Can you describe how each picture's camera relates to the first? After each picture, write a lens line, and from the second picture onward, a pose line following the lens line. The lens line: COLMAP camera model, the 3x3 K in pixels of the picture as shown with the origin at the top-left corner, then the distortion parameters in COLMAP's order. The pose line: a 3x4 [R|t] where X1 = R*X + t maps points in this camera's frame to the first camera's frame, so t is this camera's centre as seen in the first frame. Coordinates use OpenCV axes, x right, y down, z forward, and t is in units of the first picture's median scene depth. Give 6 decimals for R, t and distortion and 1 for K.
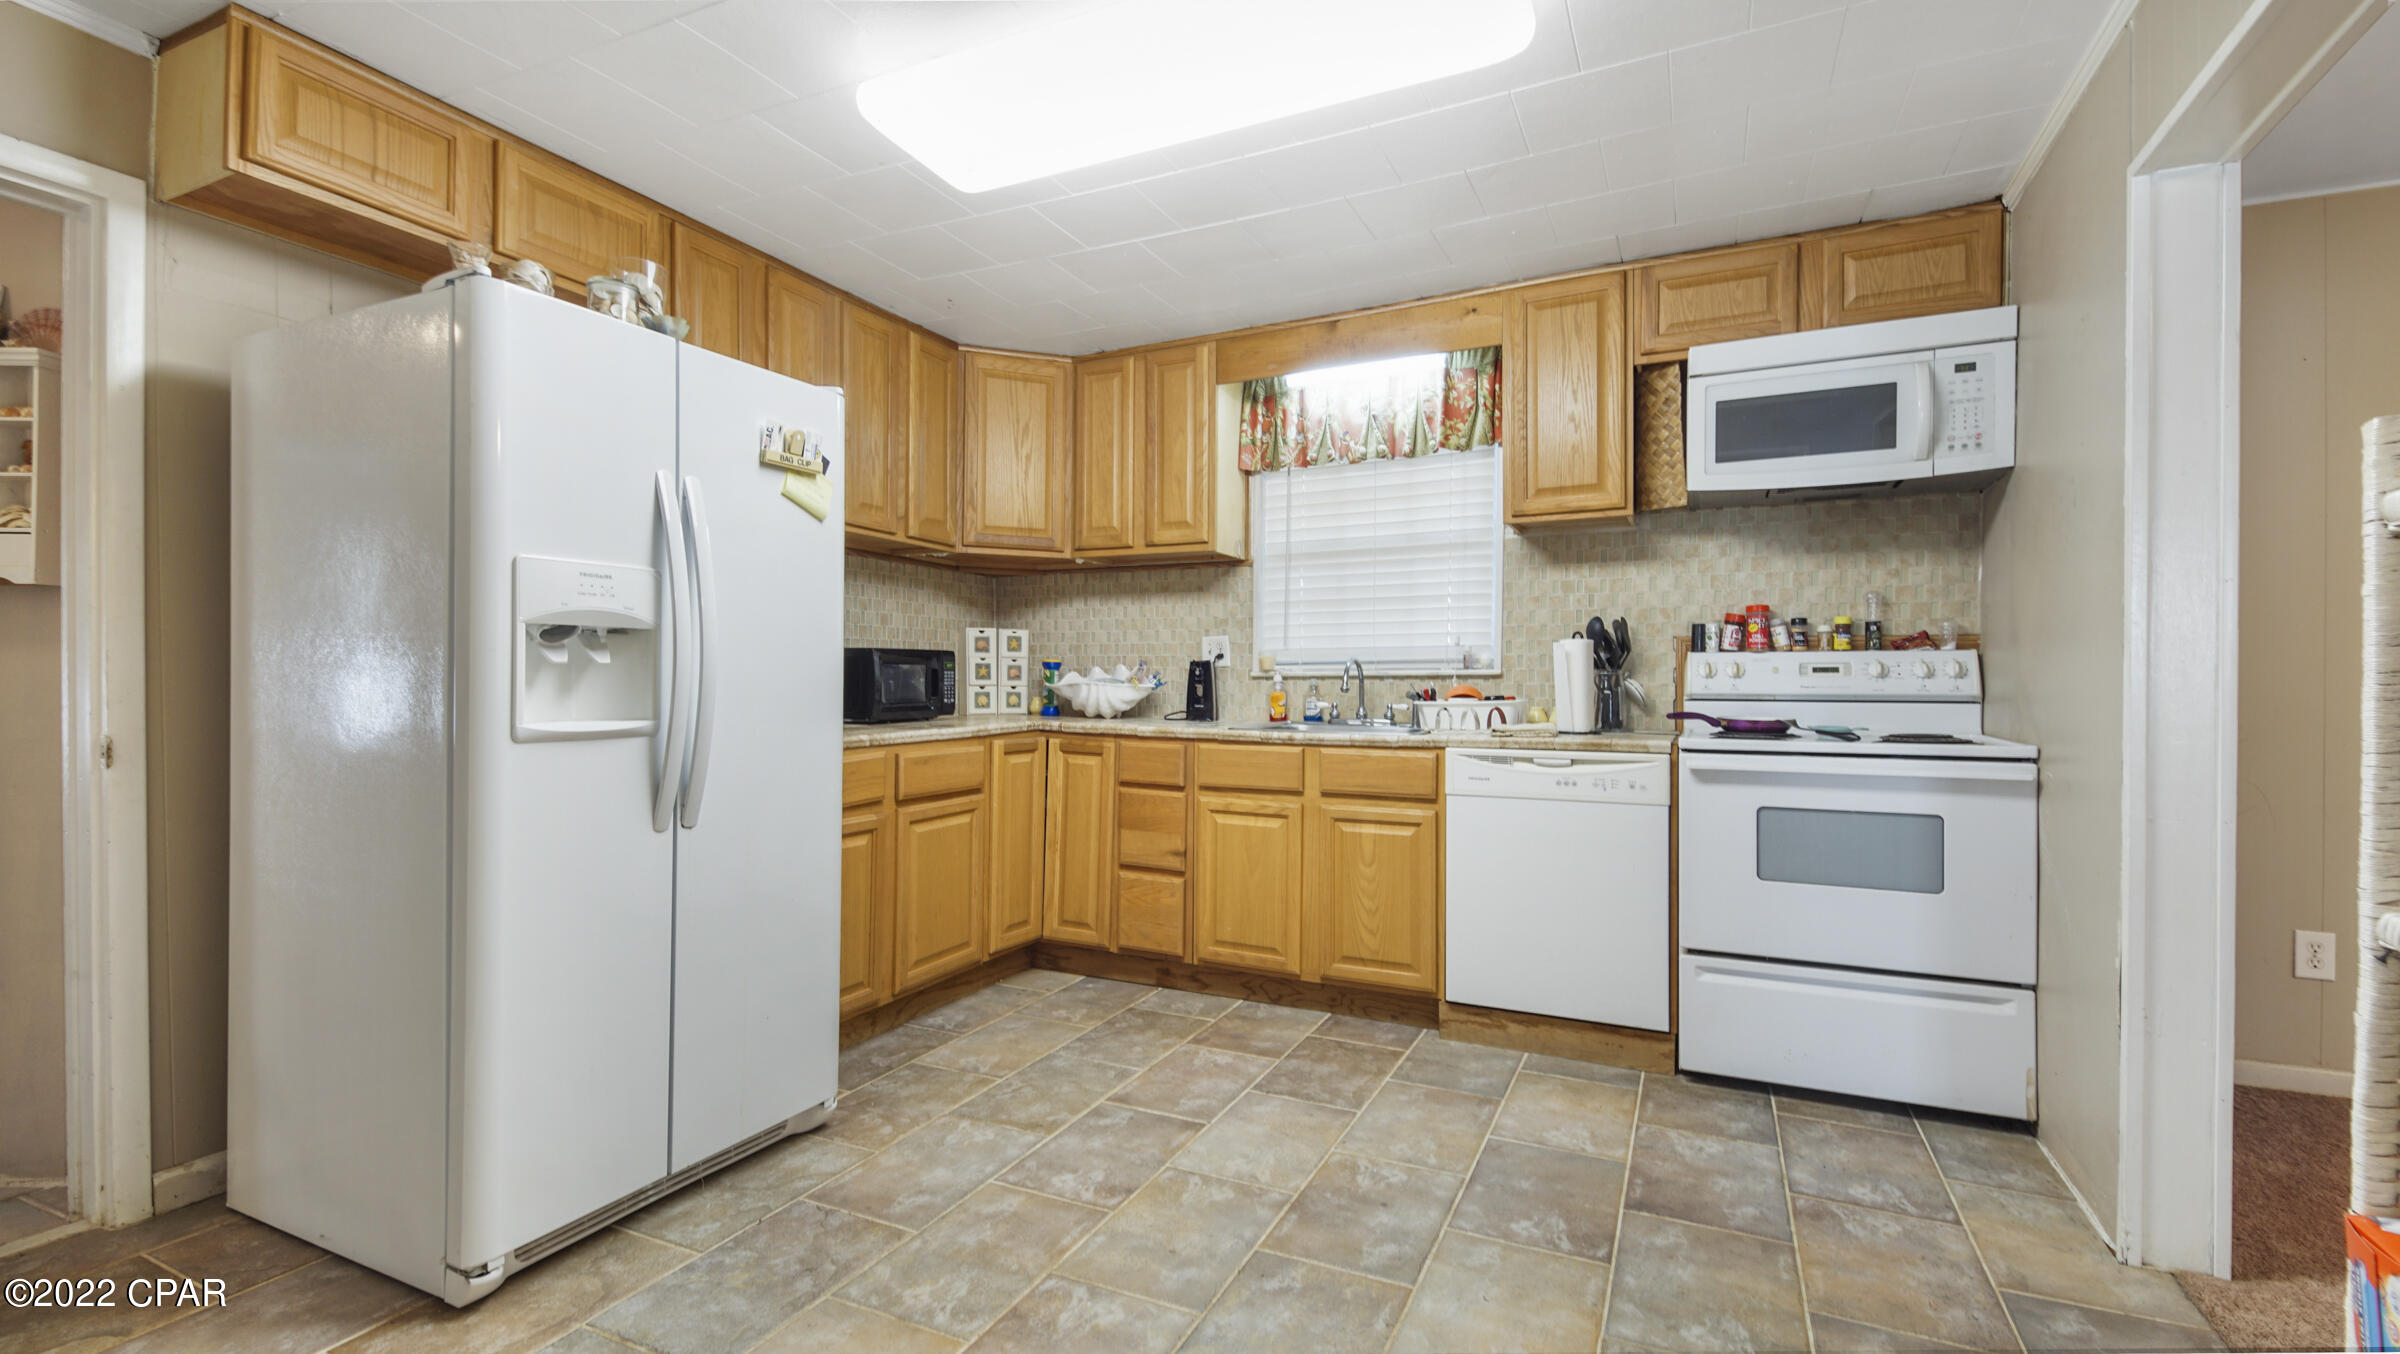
lens RADIAL K [[1045.5, 0, 1211.3], [0, 1045.5, 682.0], [0, 0, 1]] dist [0.045397, -0.030123]
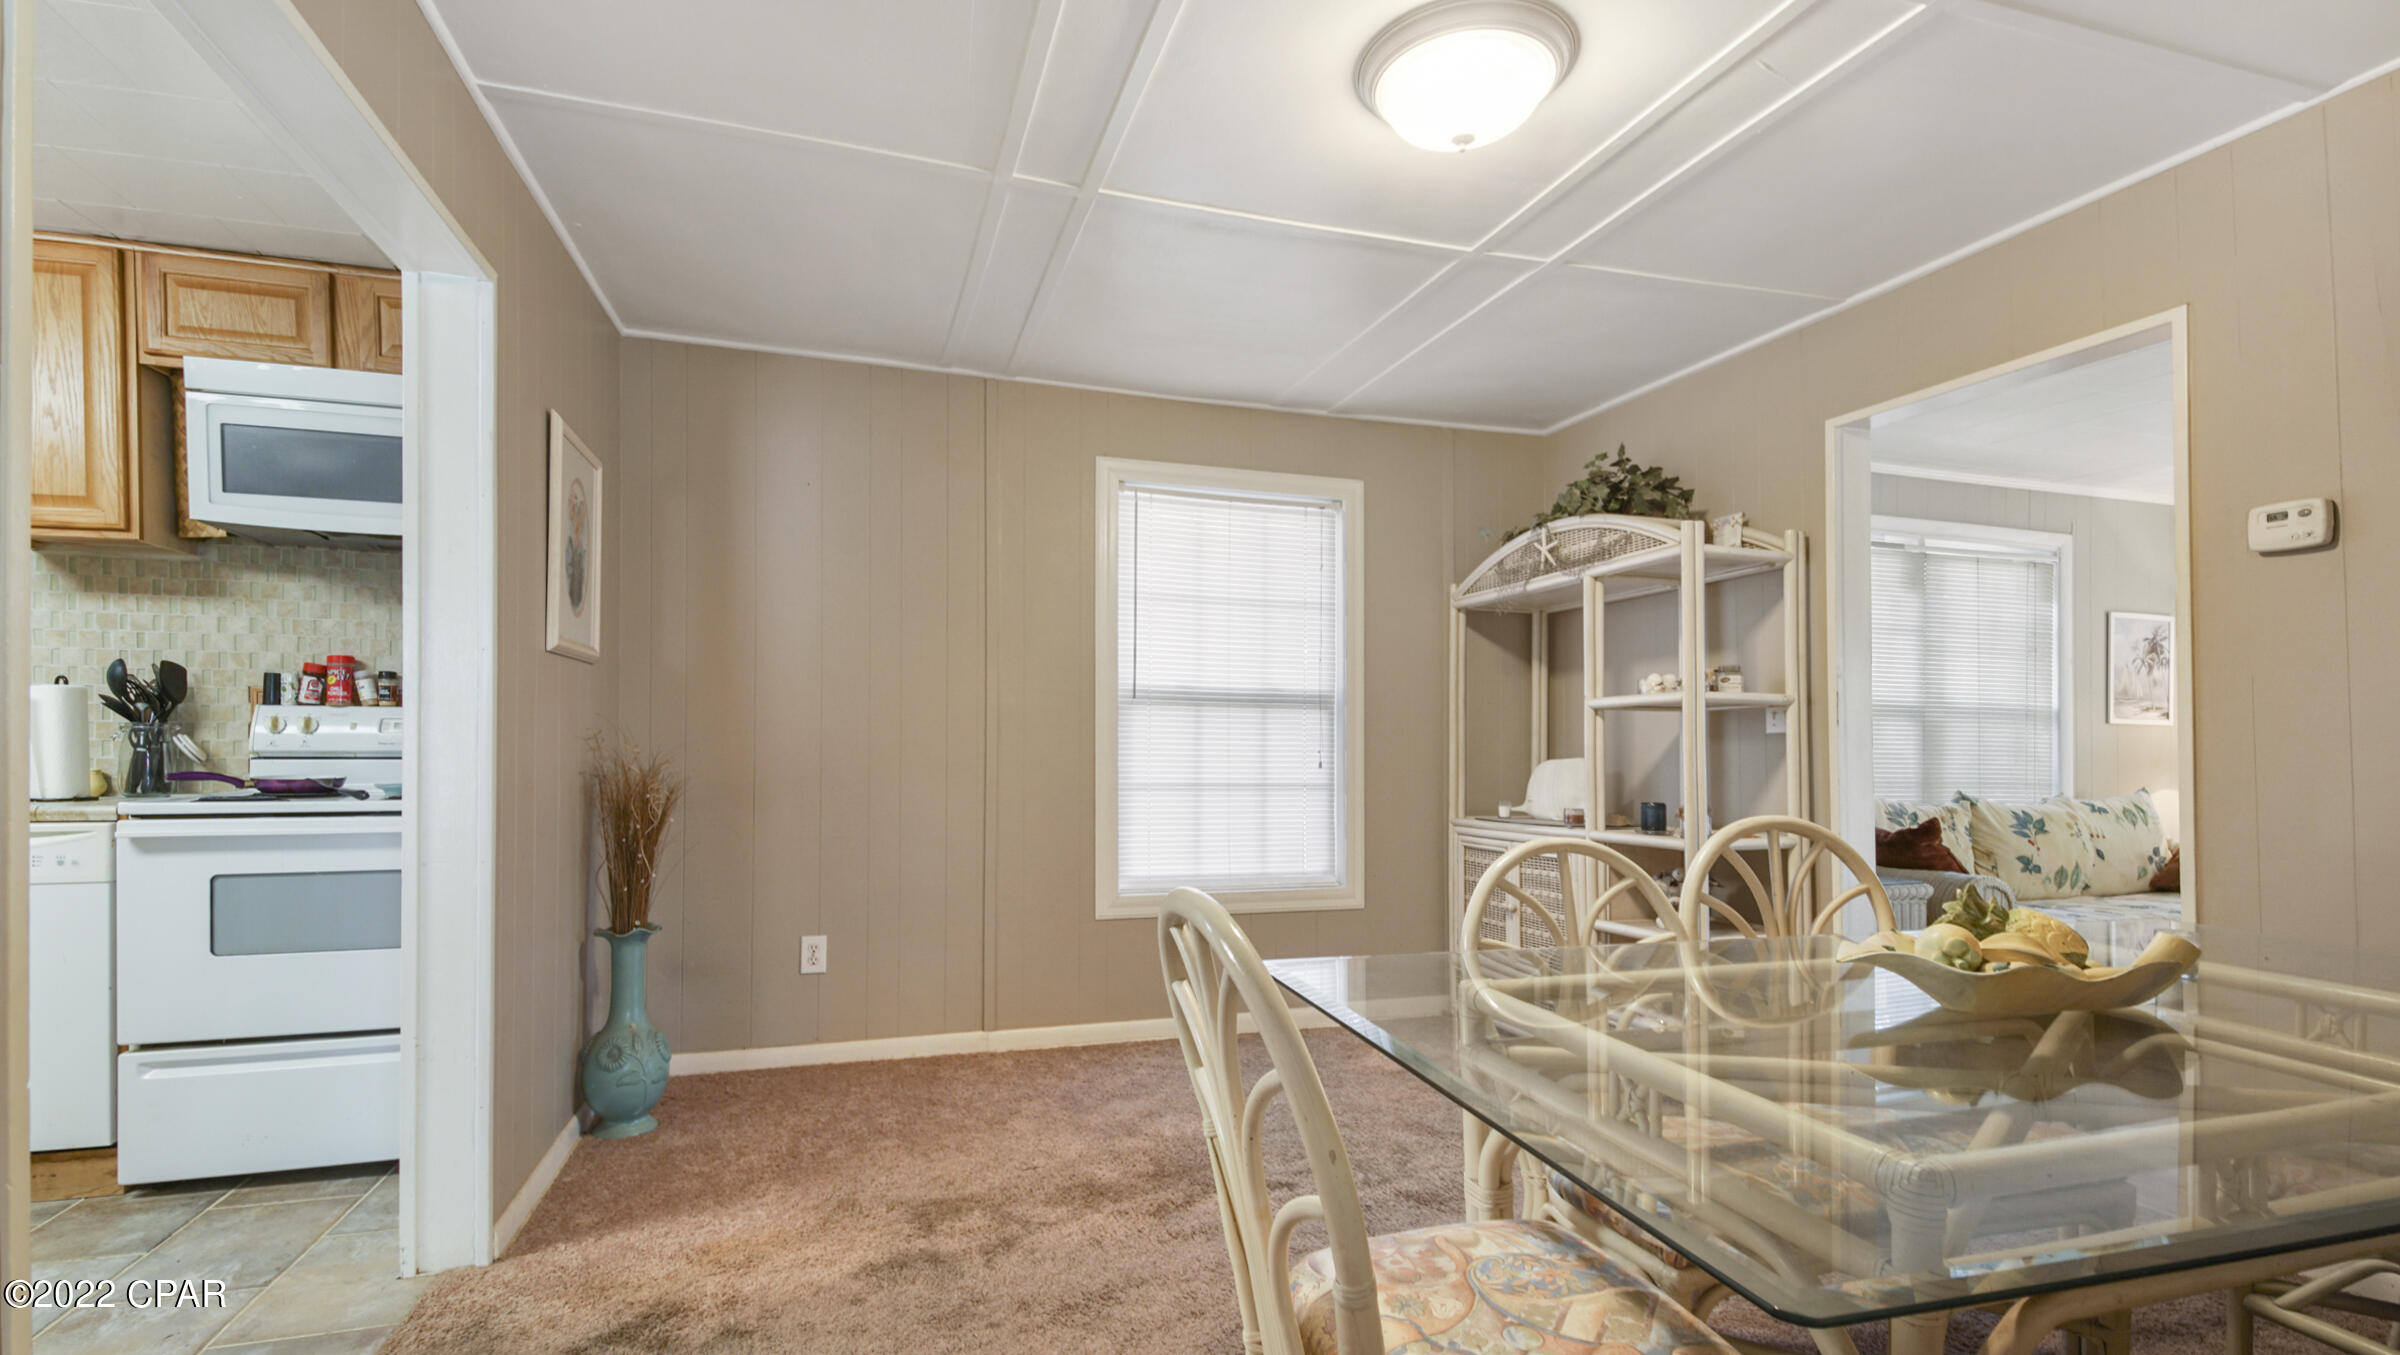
lens RADIAL K [[1059.7, 0, 1198.3], [0, 1059.7, 743.4], [0, 0, 1]] dist [0.013436, -0.010794]
pose [[0.724613, 0.000009, 0.689156, 0.436543], [-0.002429, 0.999994, 0.002541, 0.000519], [-0.689151, -0.003515, 0.724609, -0.208837]]
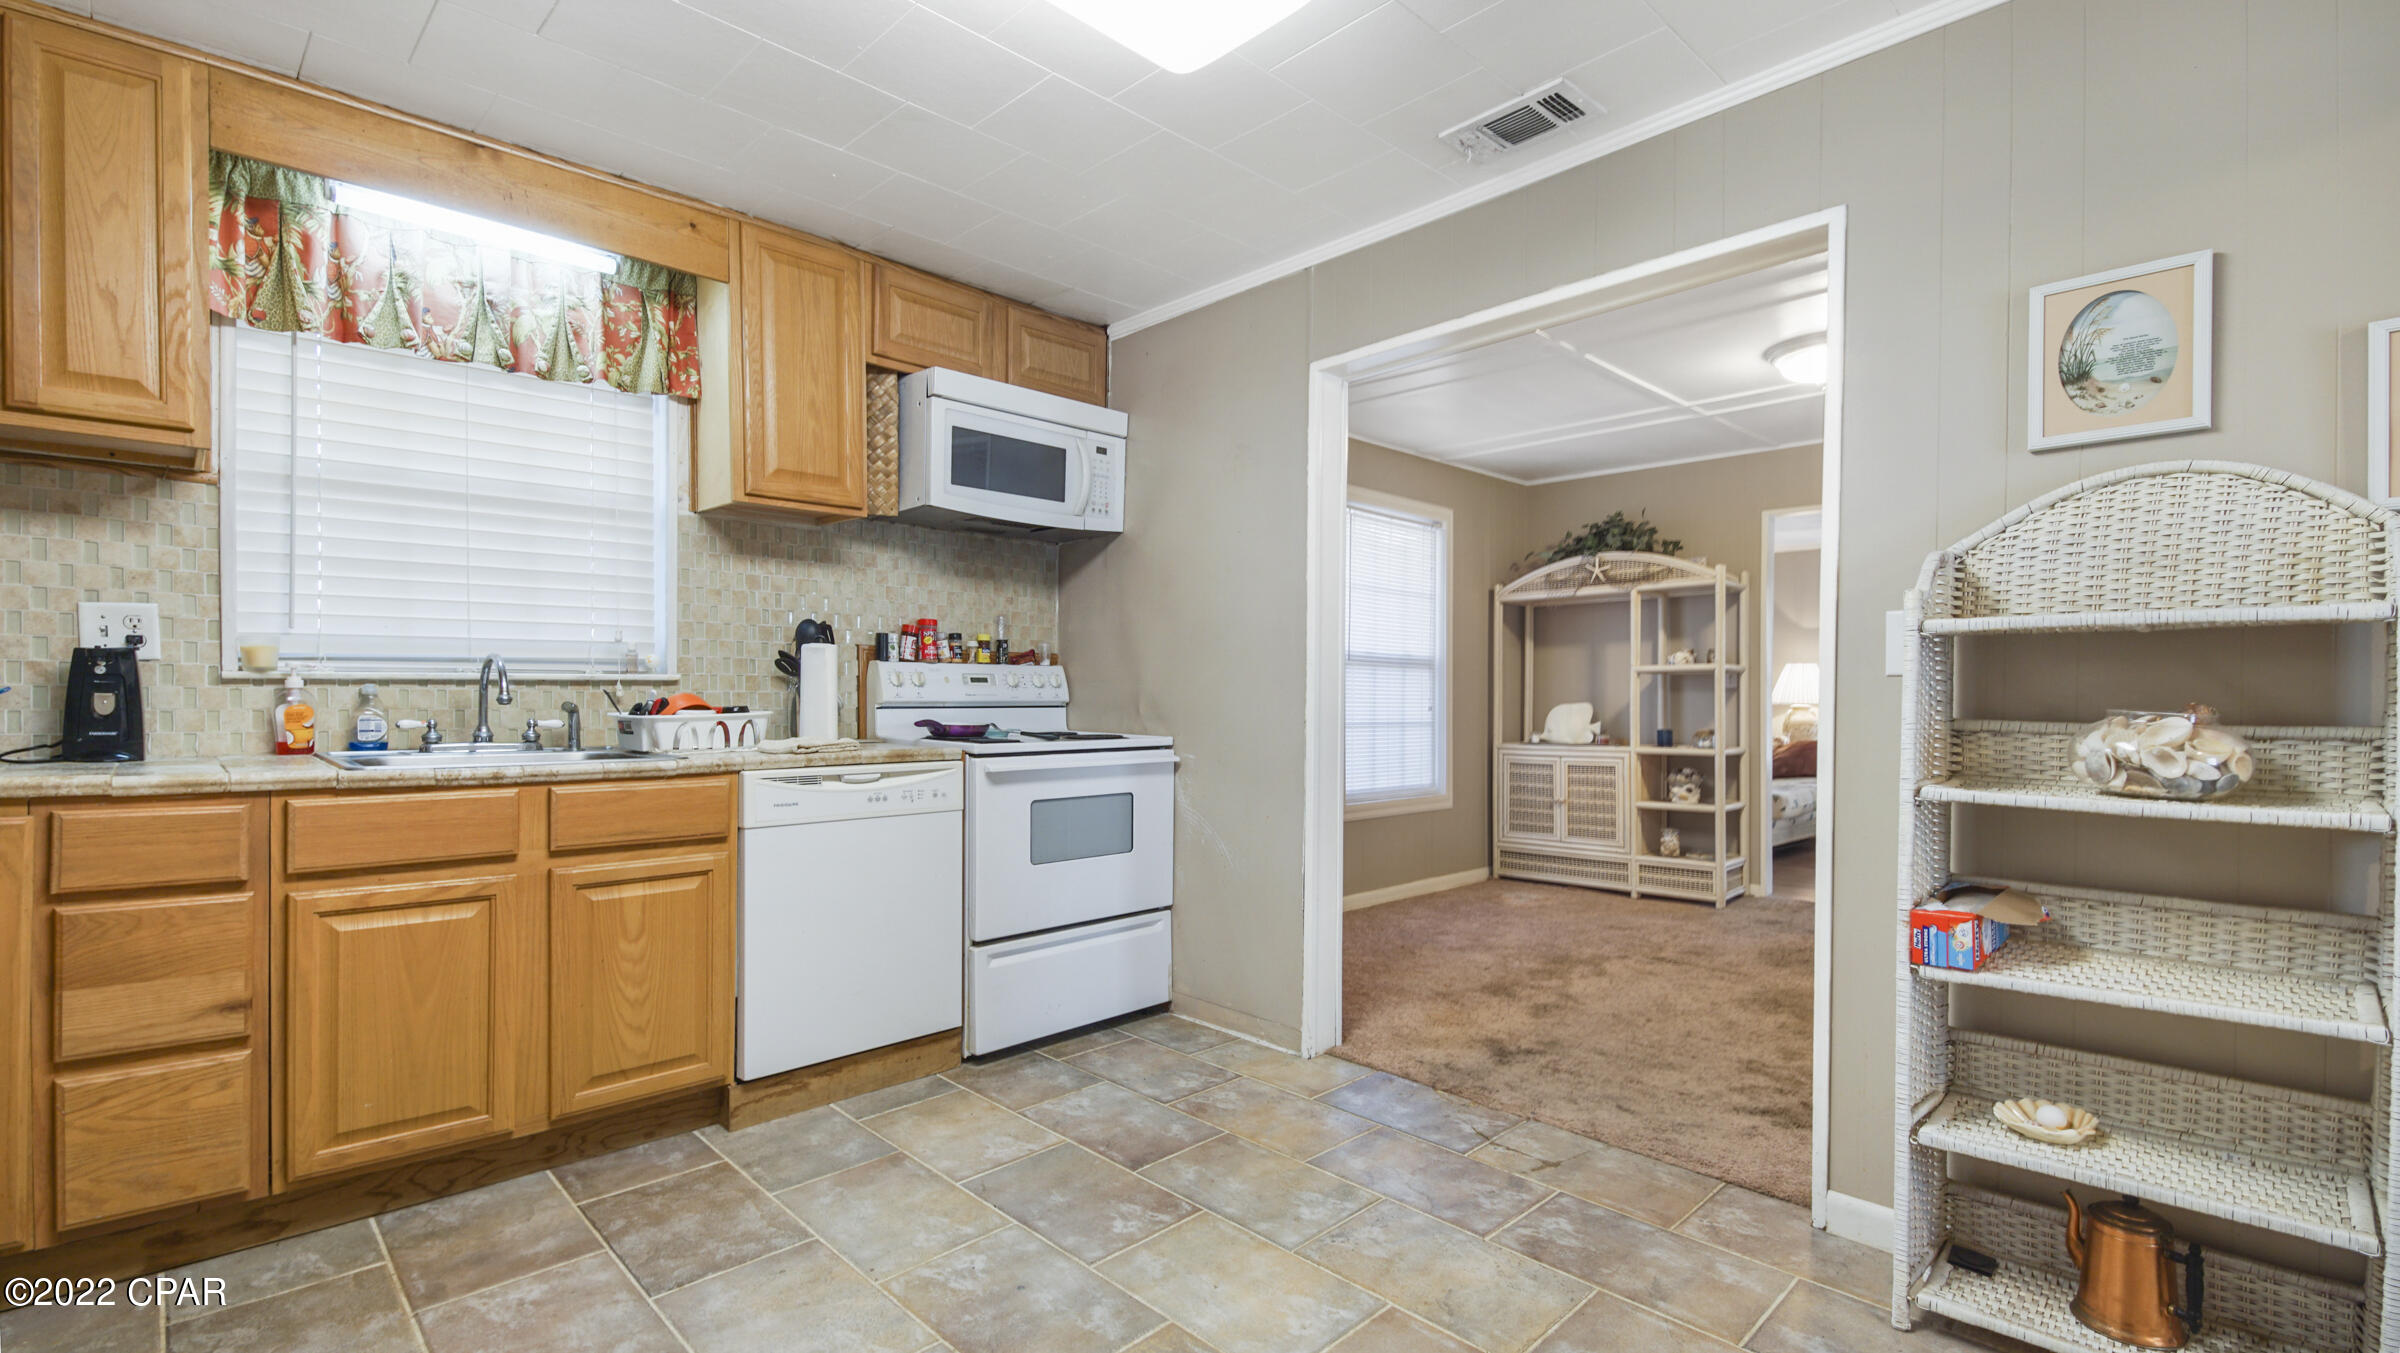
lens RADIAL K [[1047.7, 0, 1185.1], [0, 1047.7, 714.7], [0, 0, 1]] dist [0.030436, -0.022494]
pose [[0.345166, -0.020654, 0.938314, -0.416815], [-0.003466, 0.999723, 0.023281, -0.001104], [-0.938535, -0.011288, 0.344999, 0.398395]]
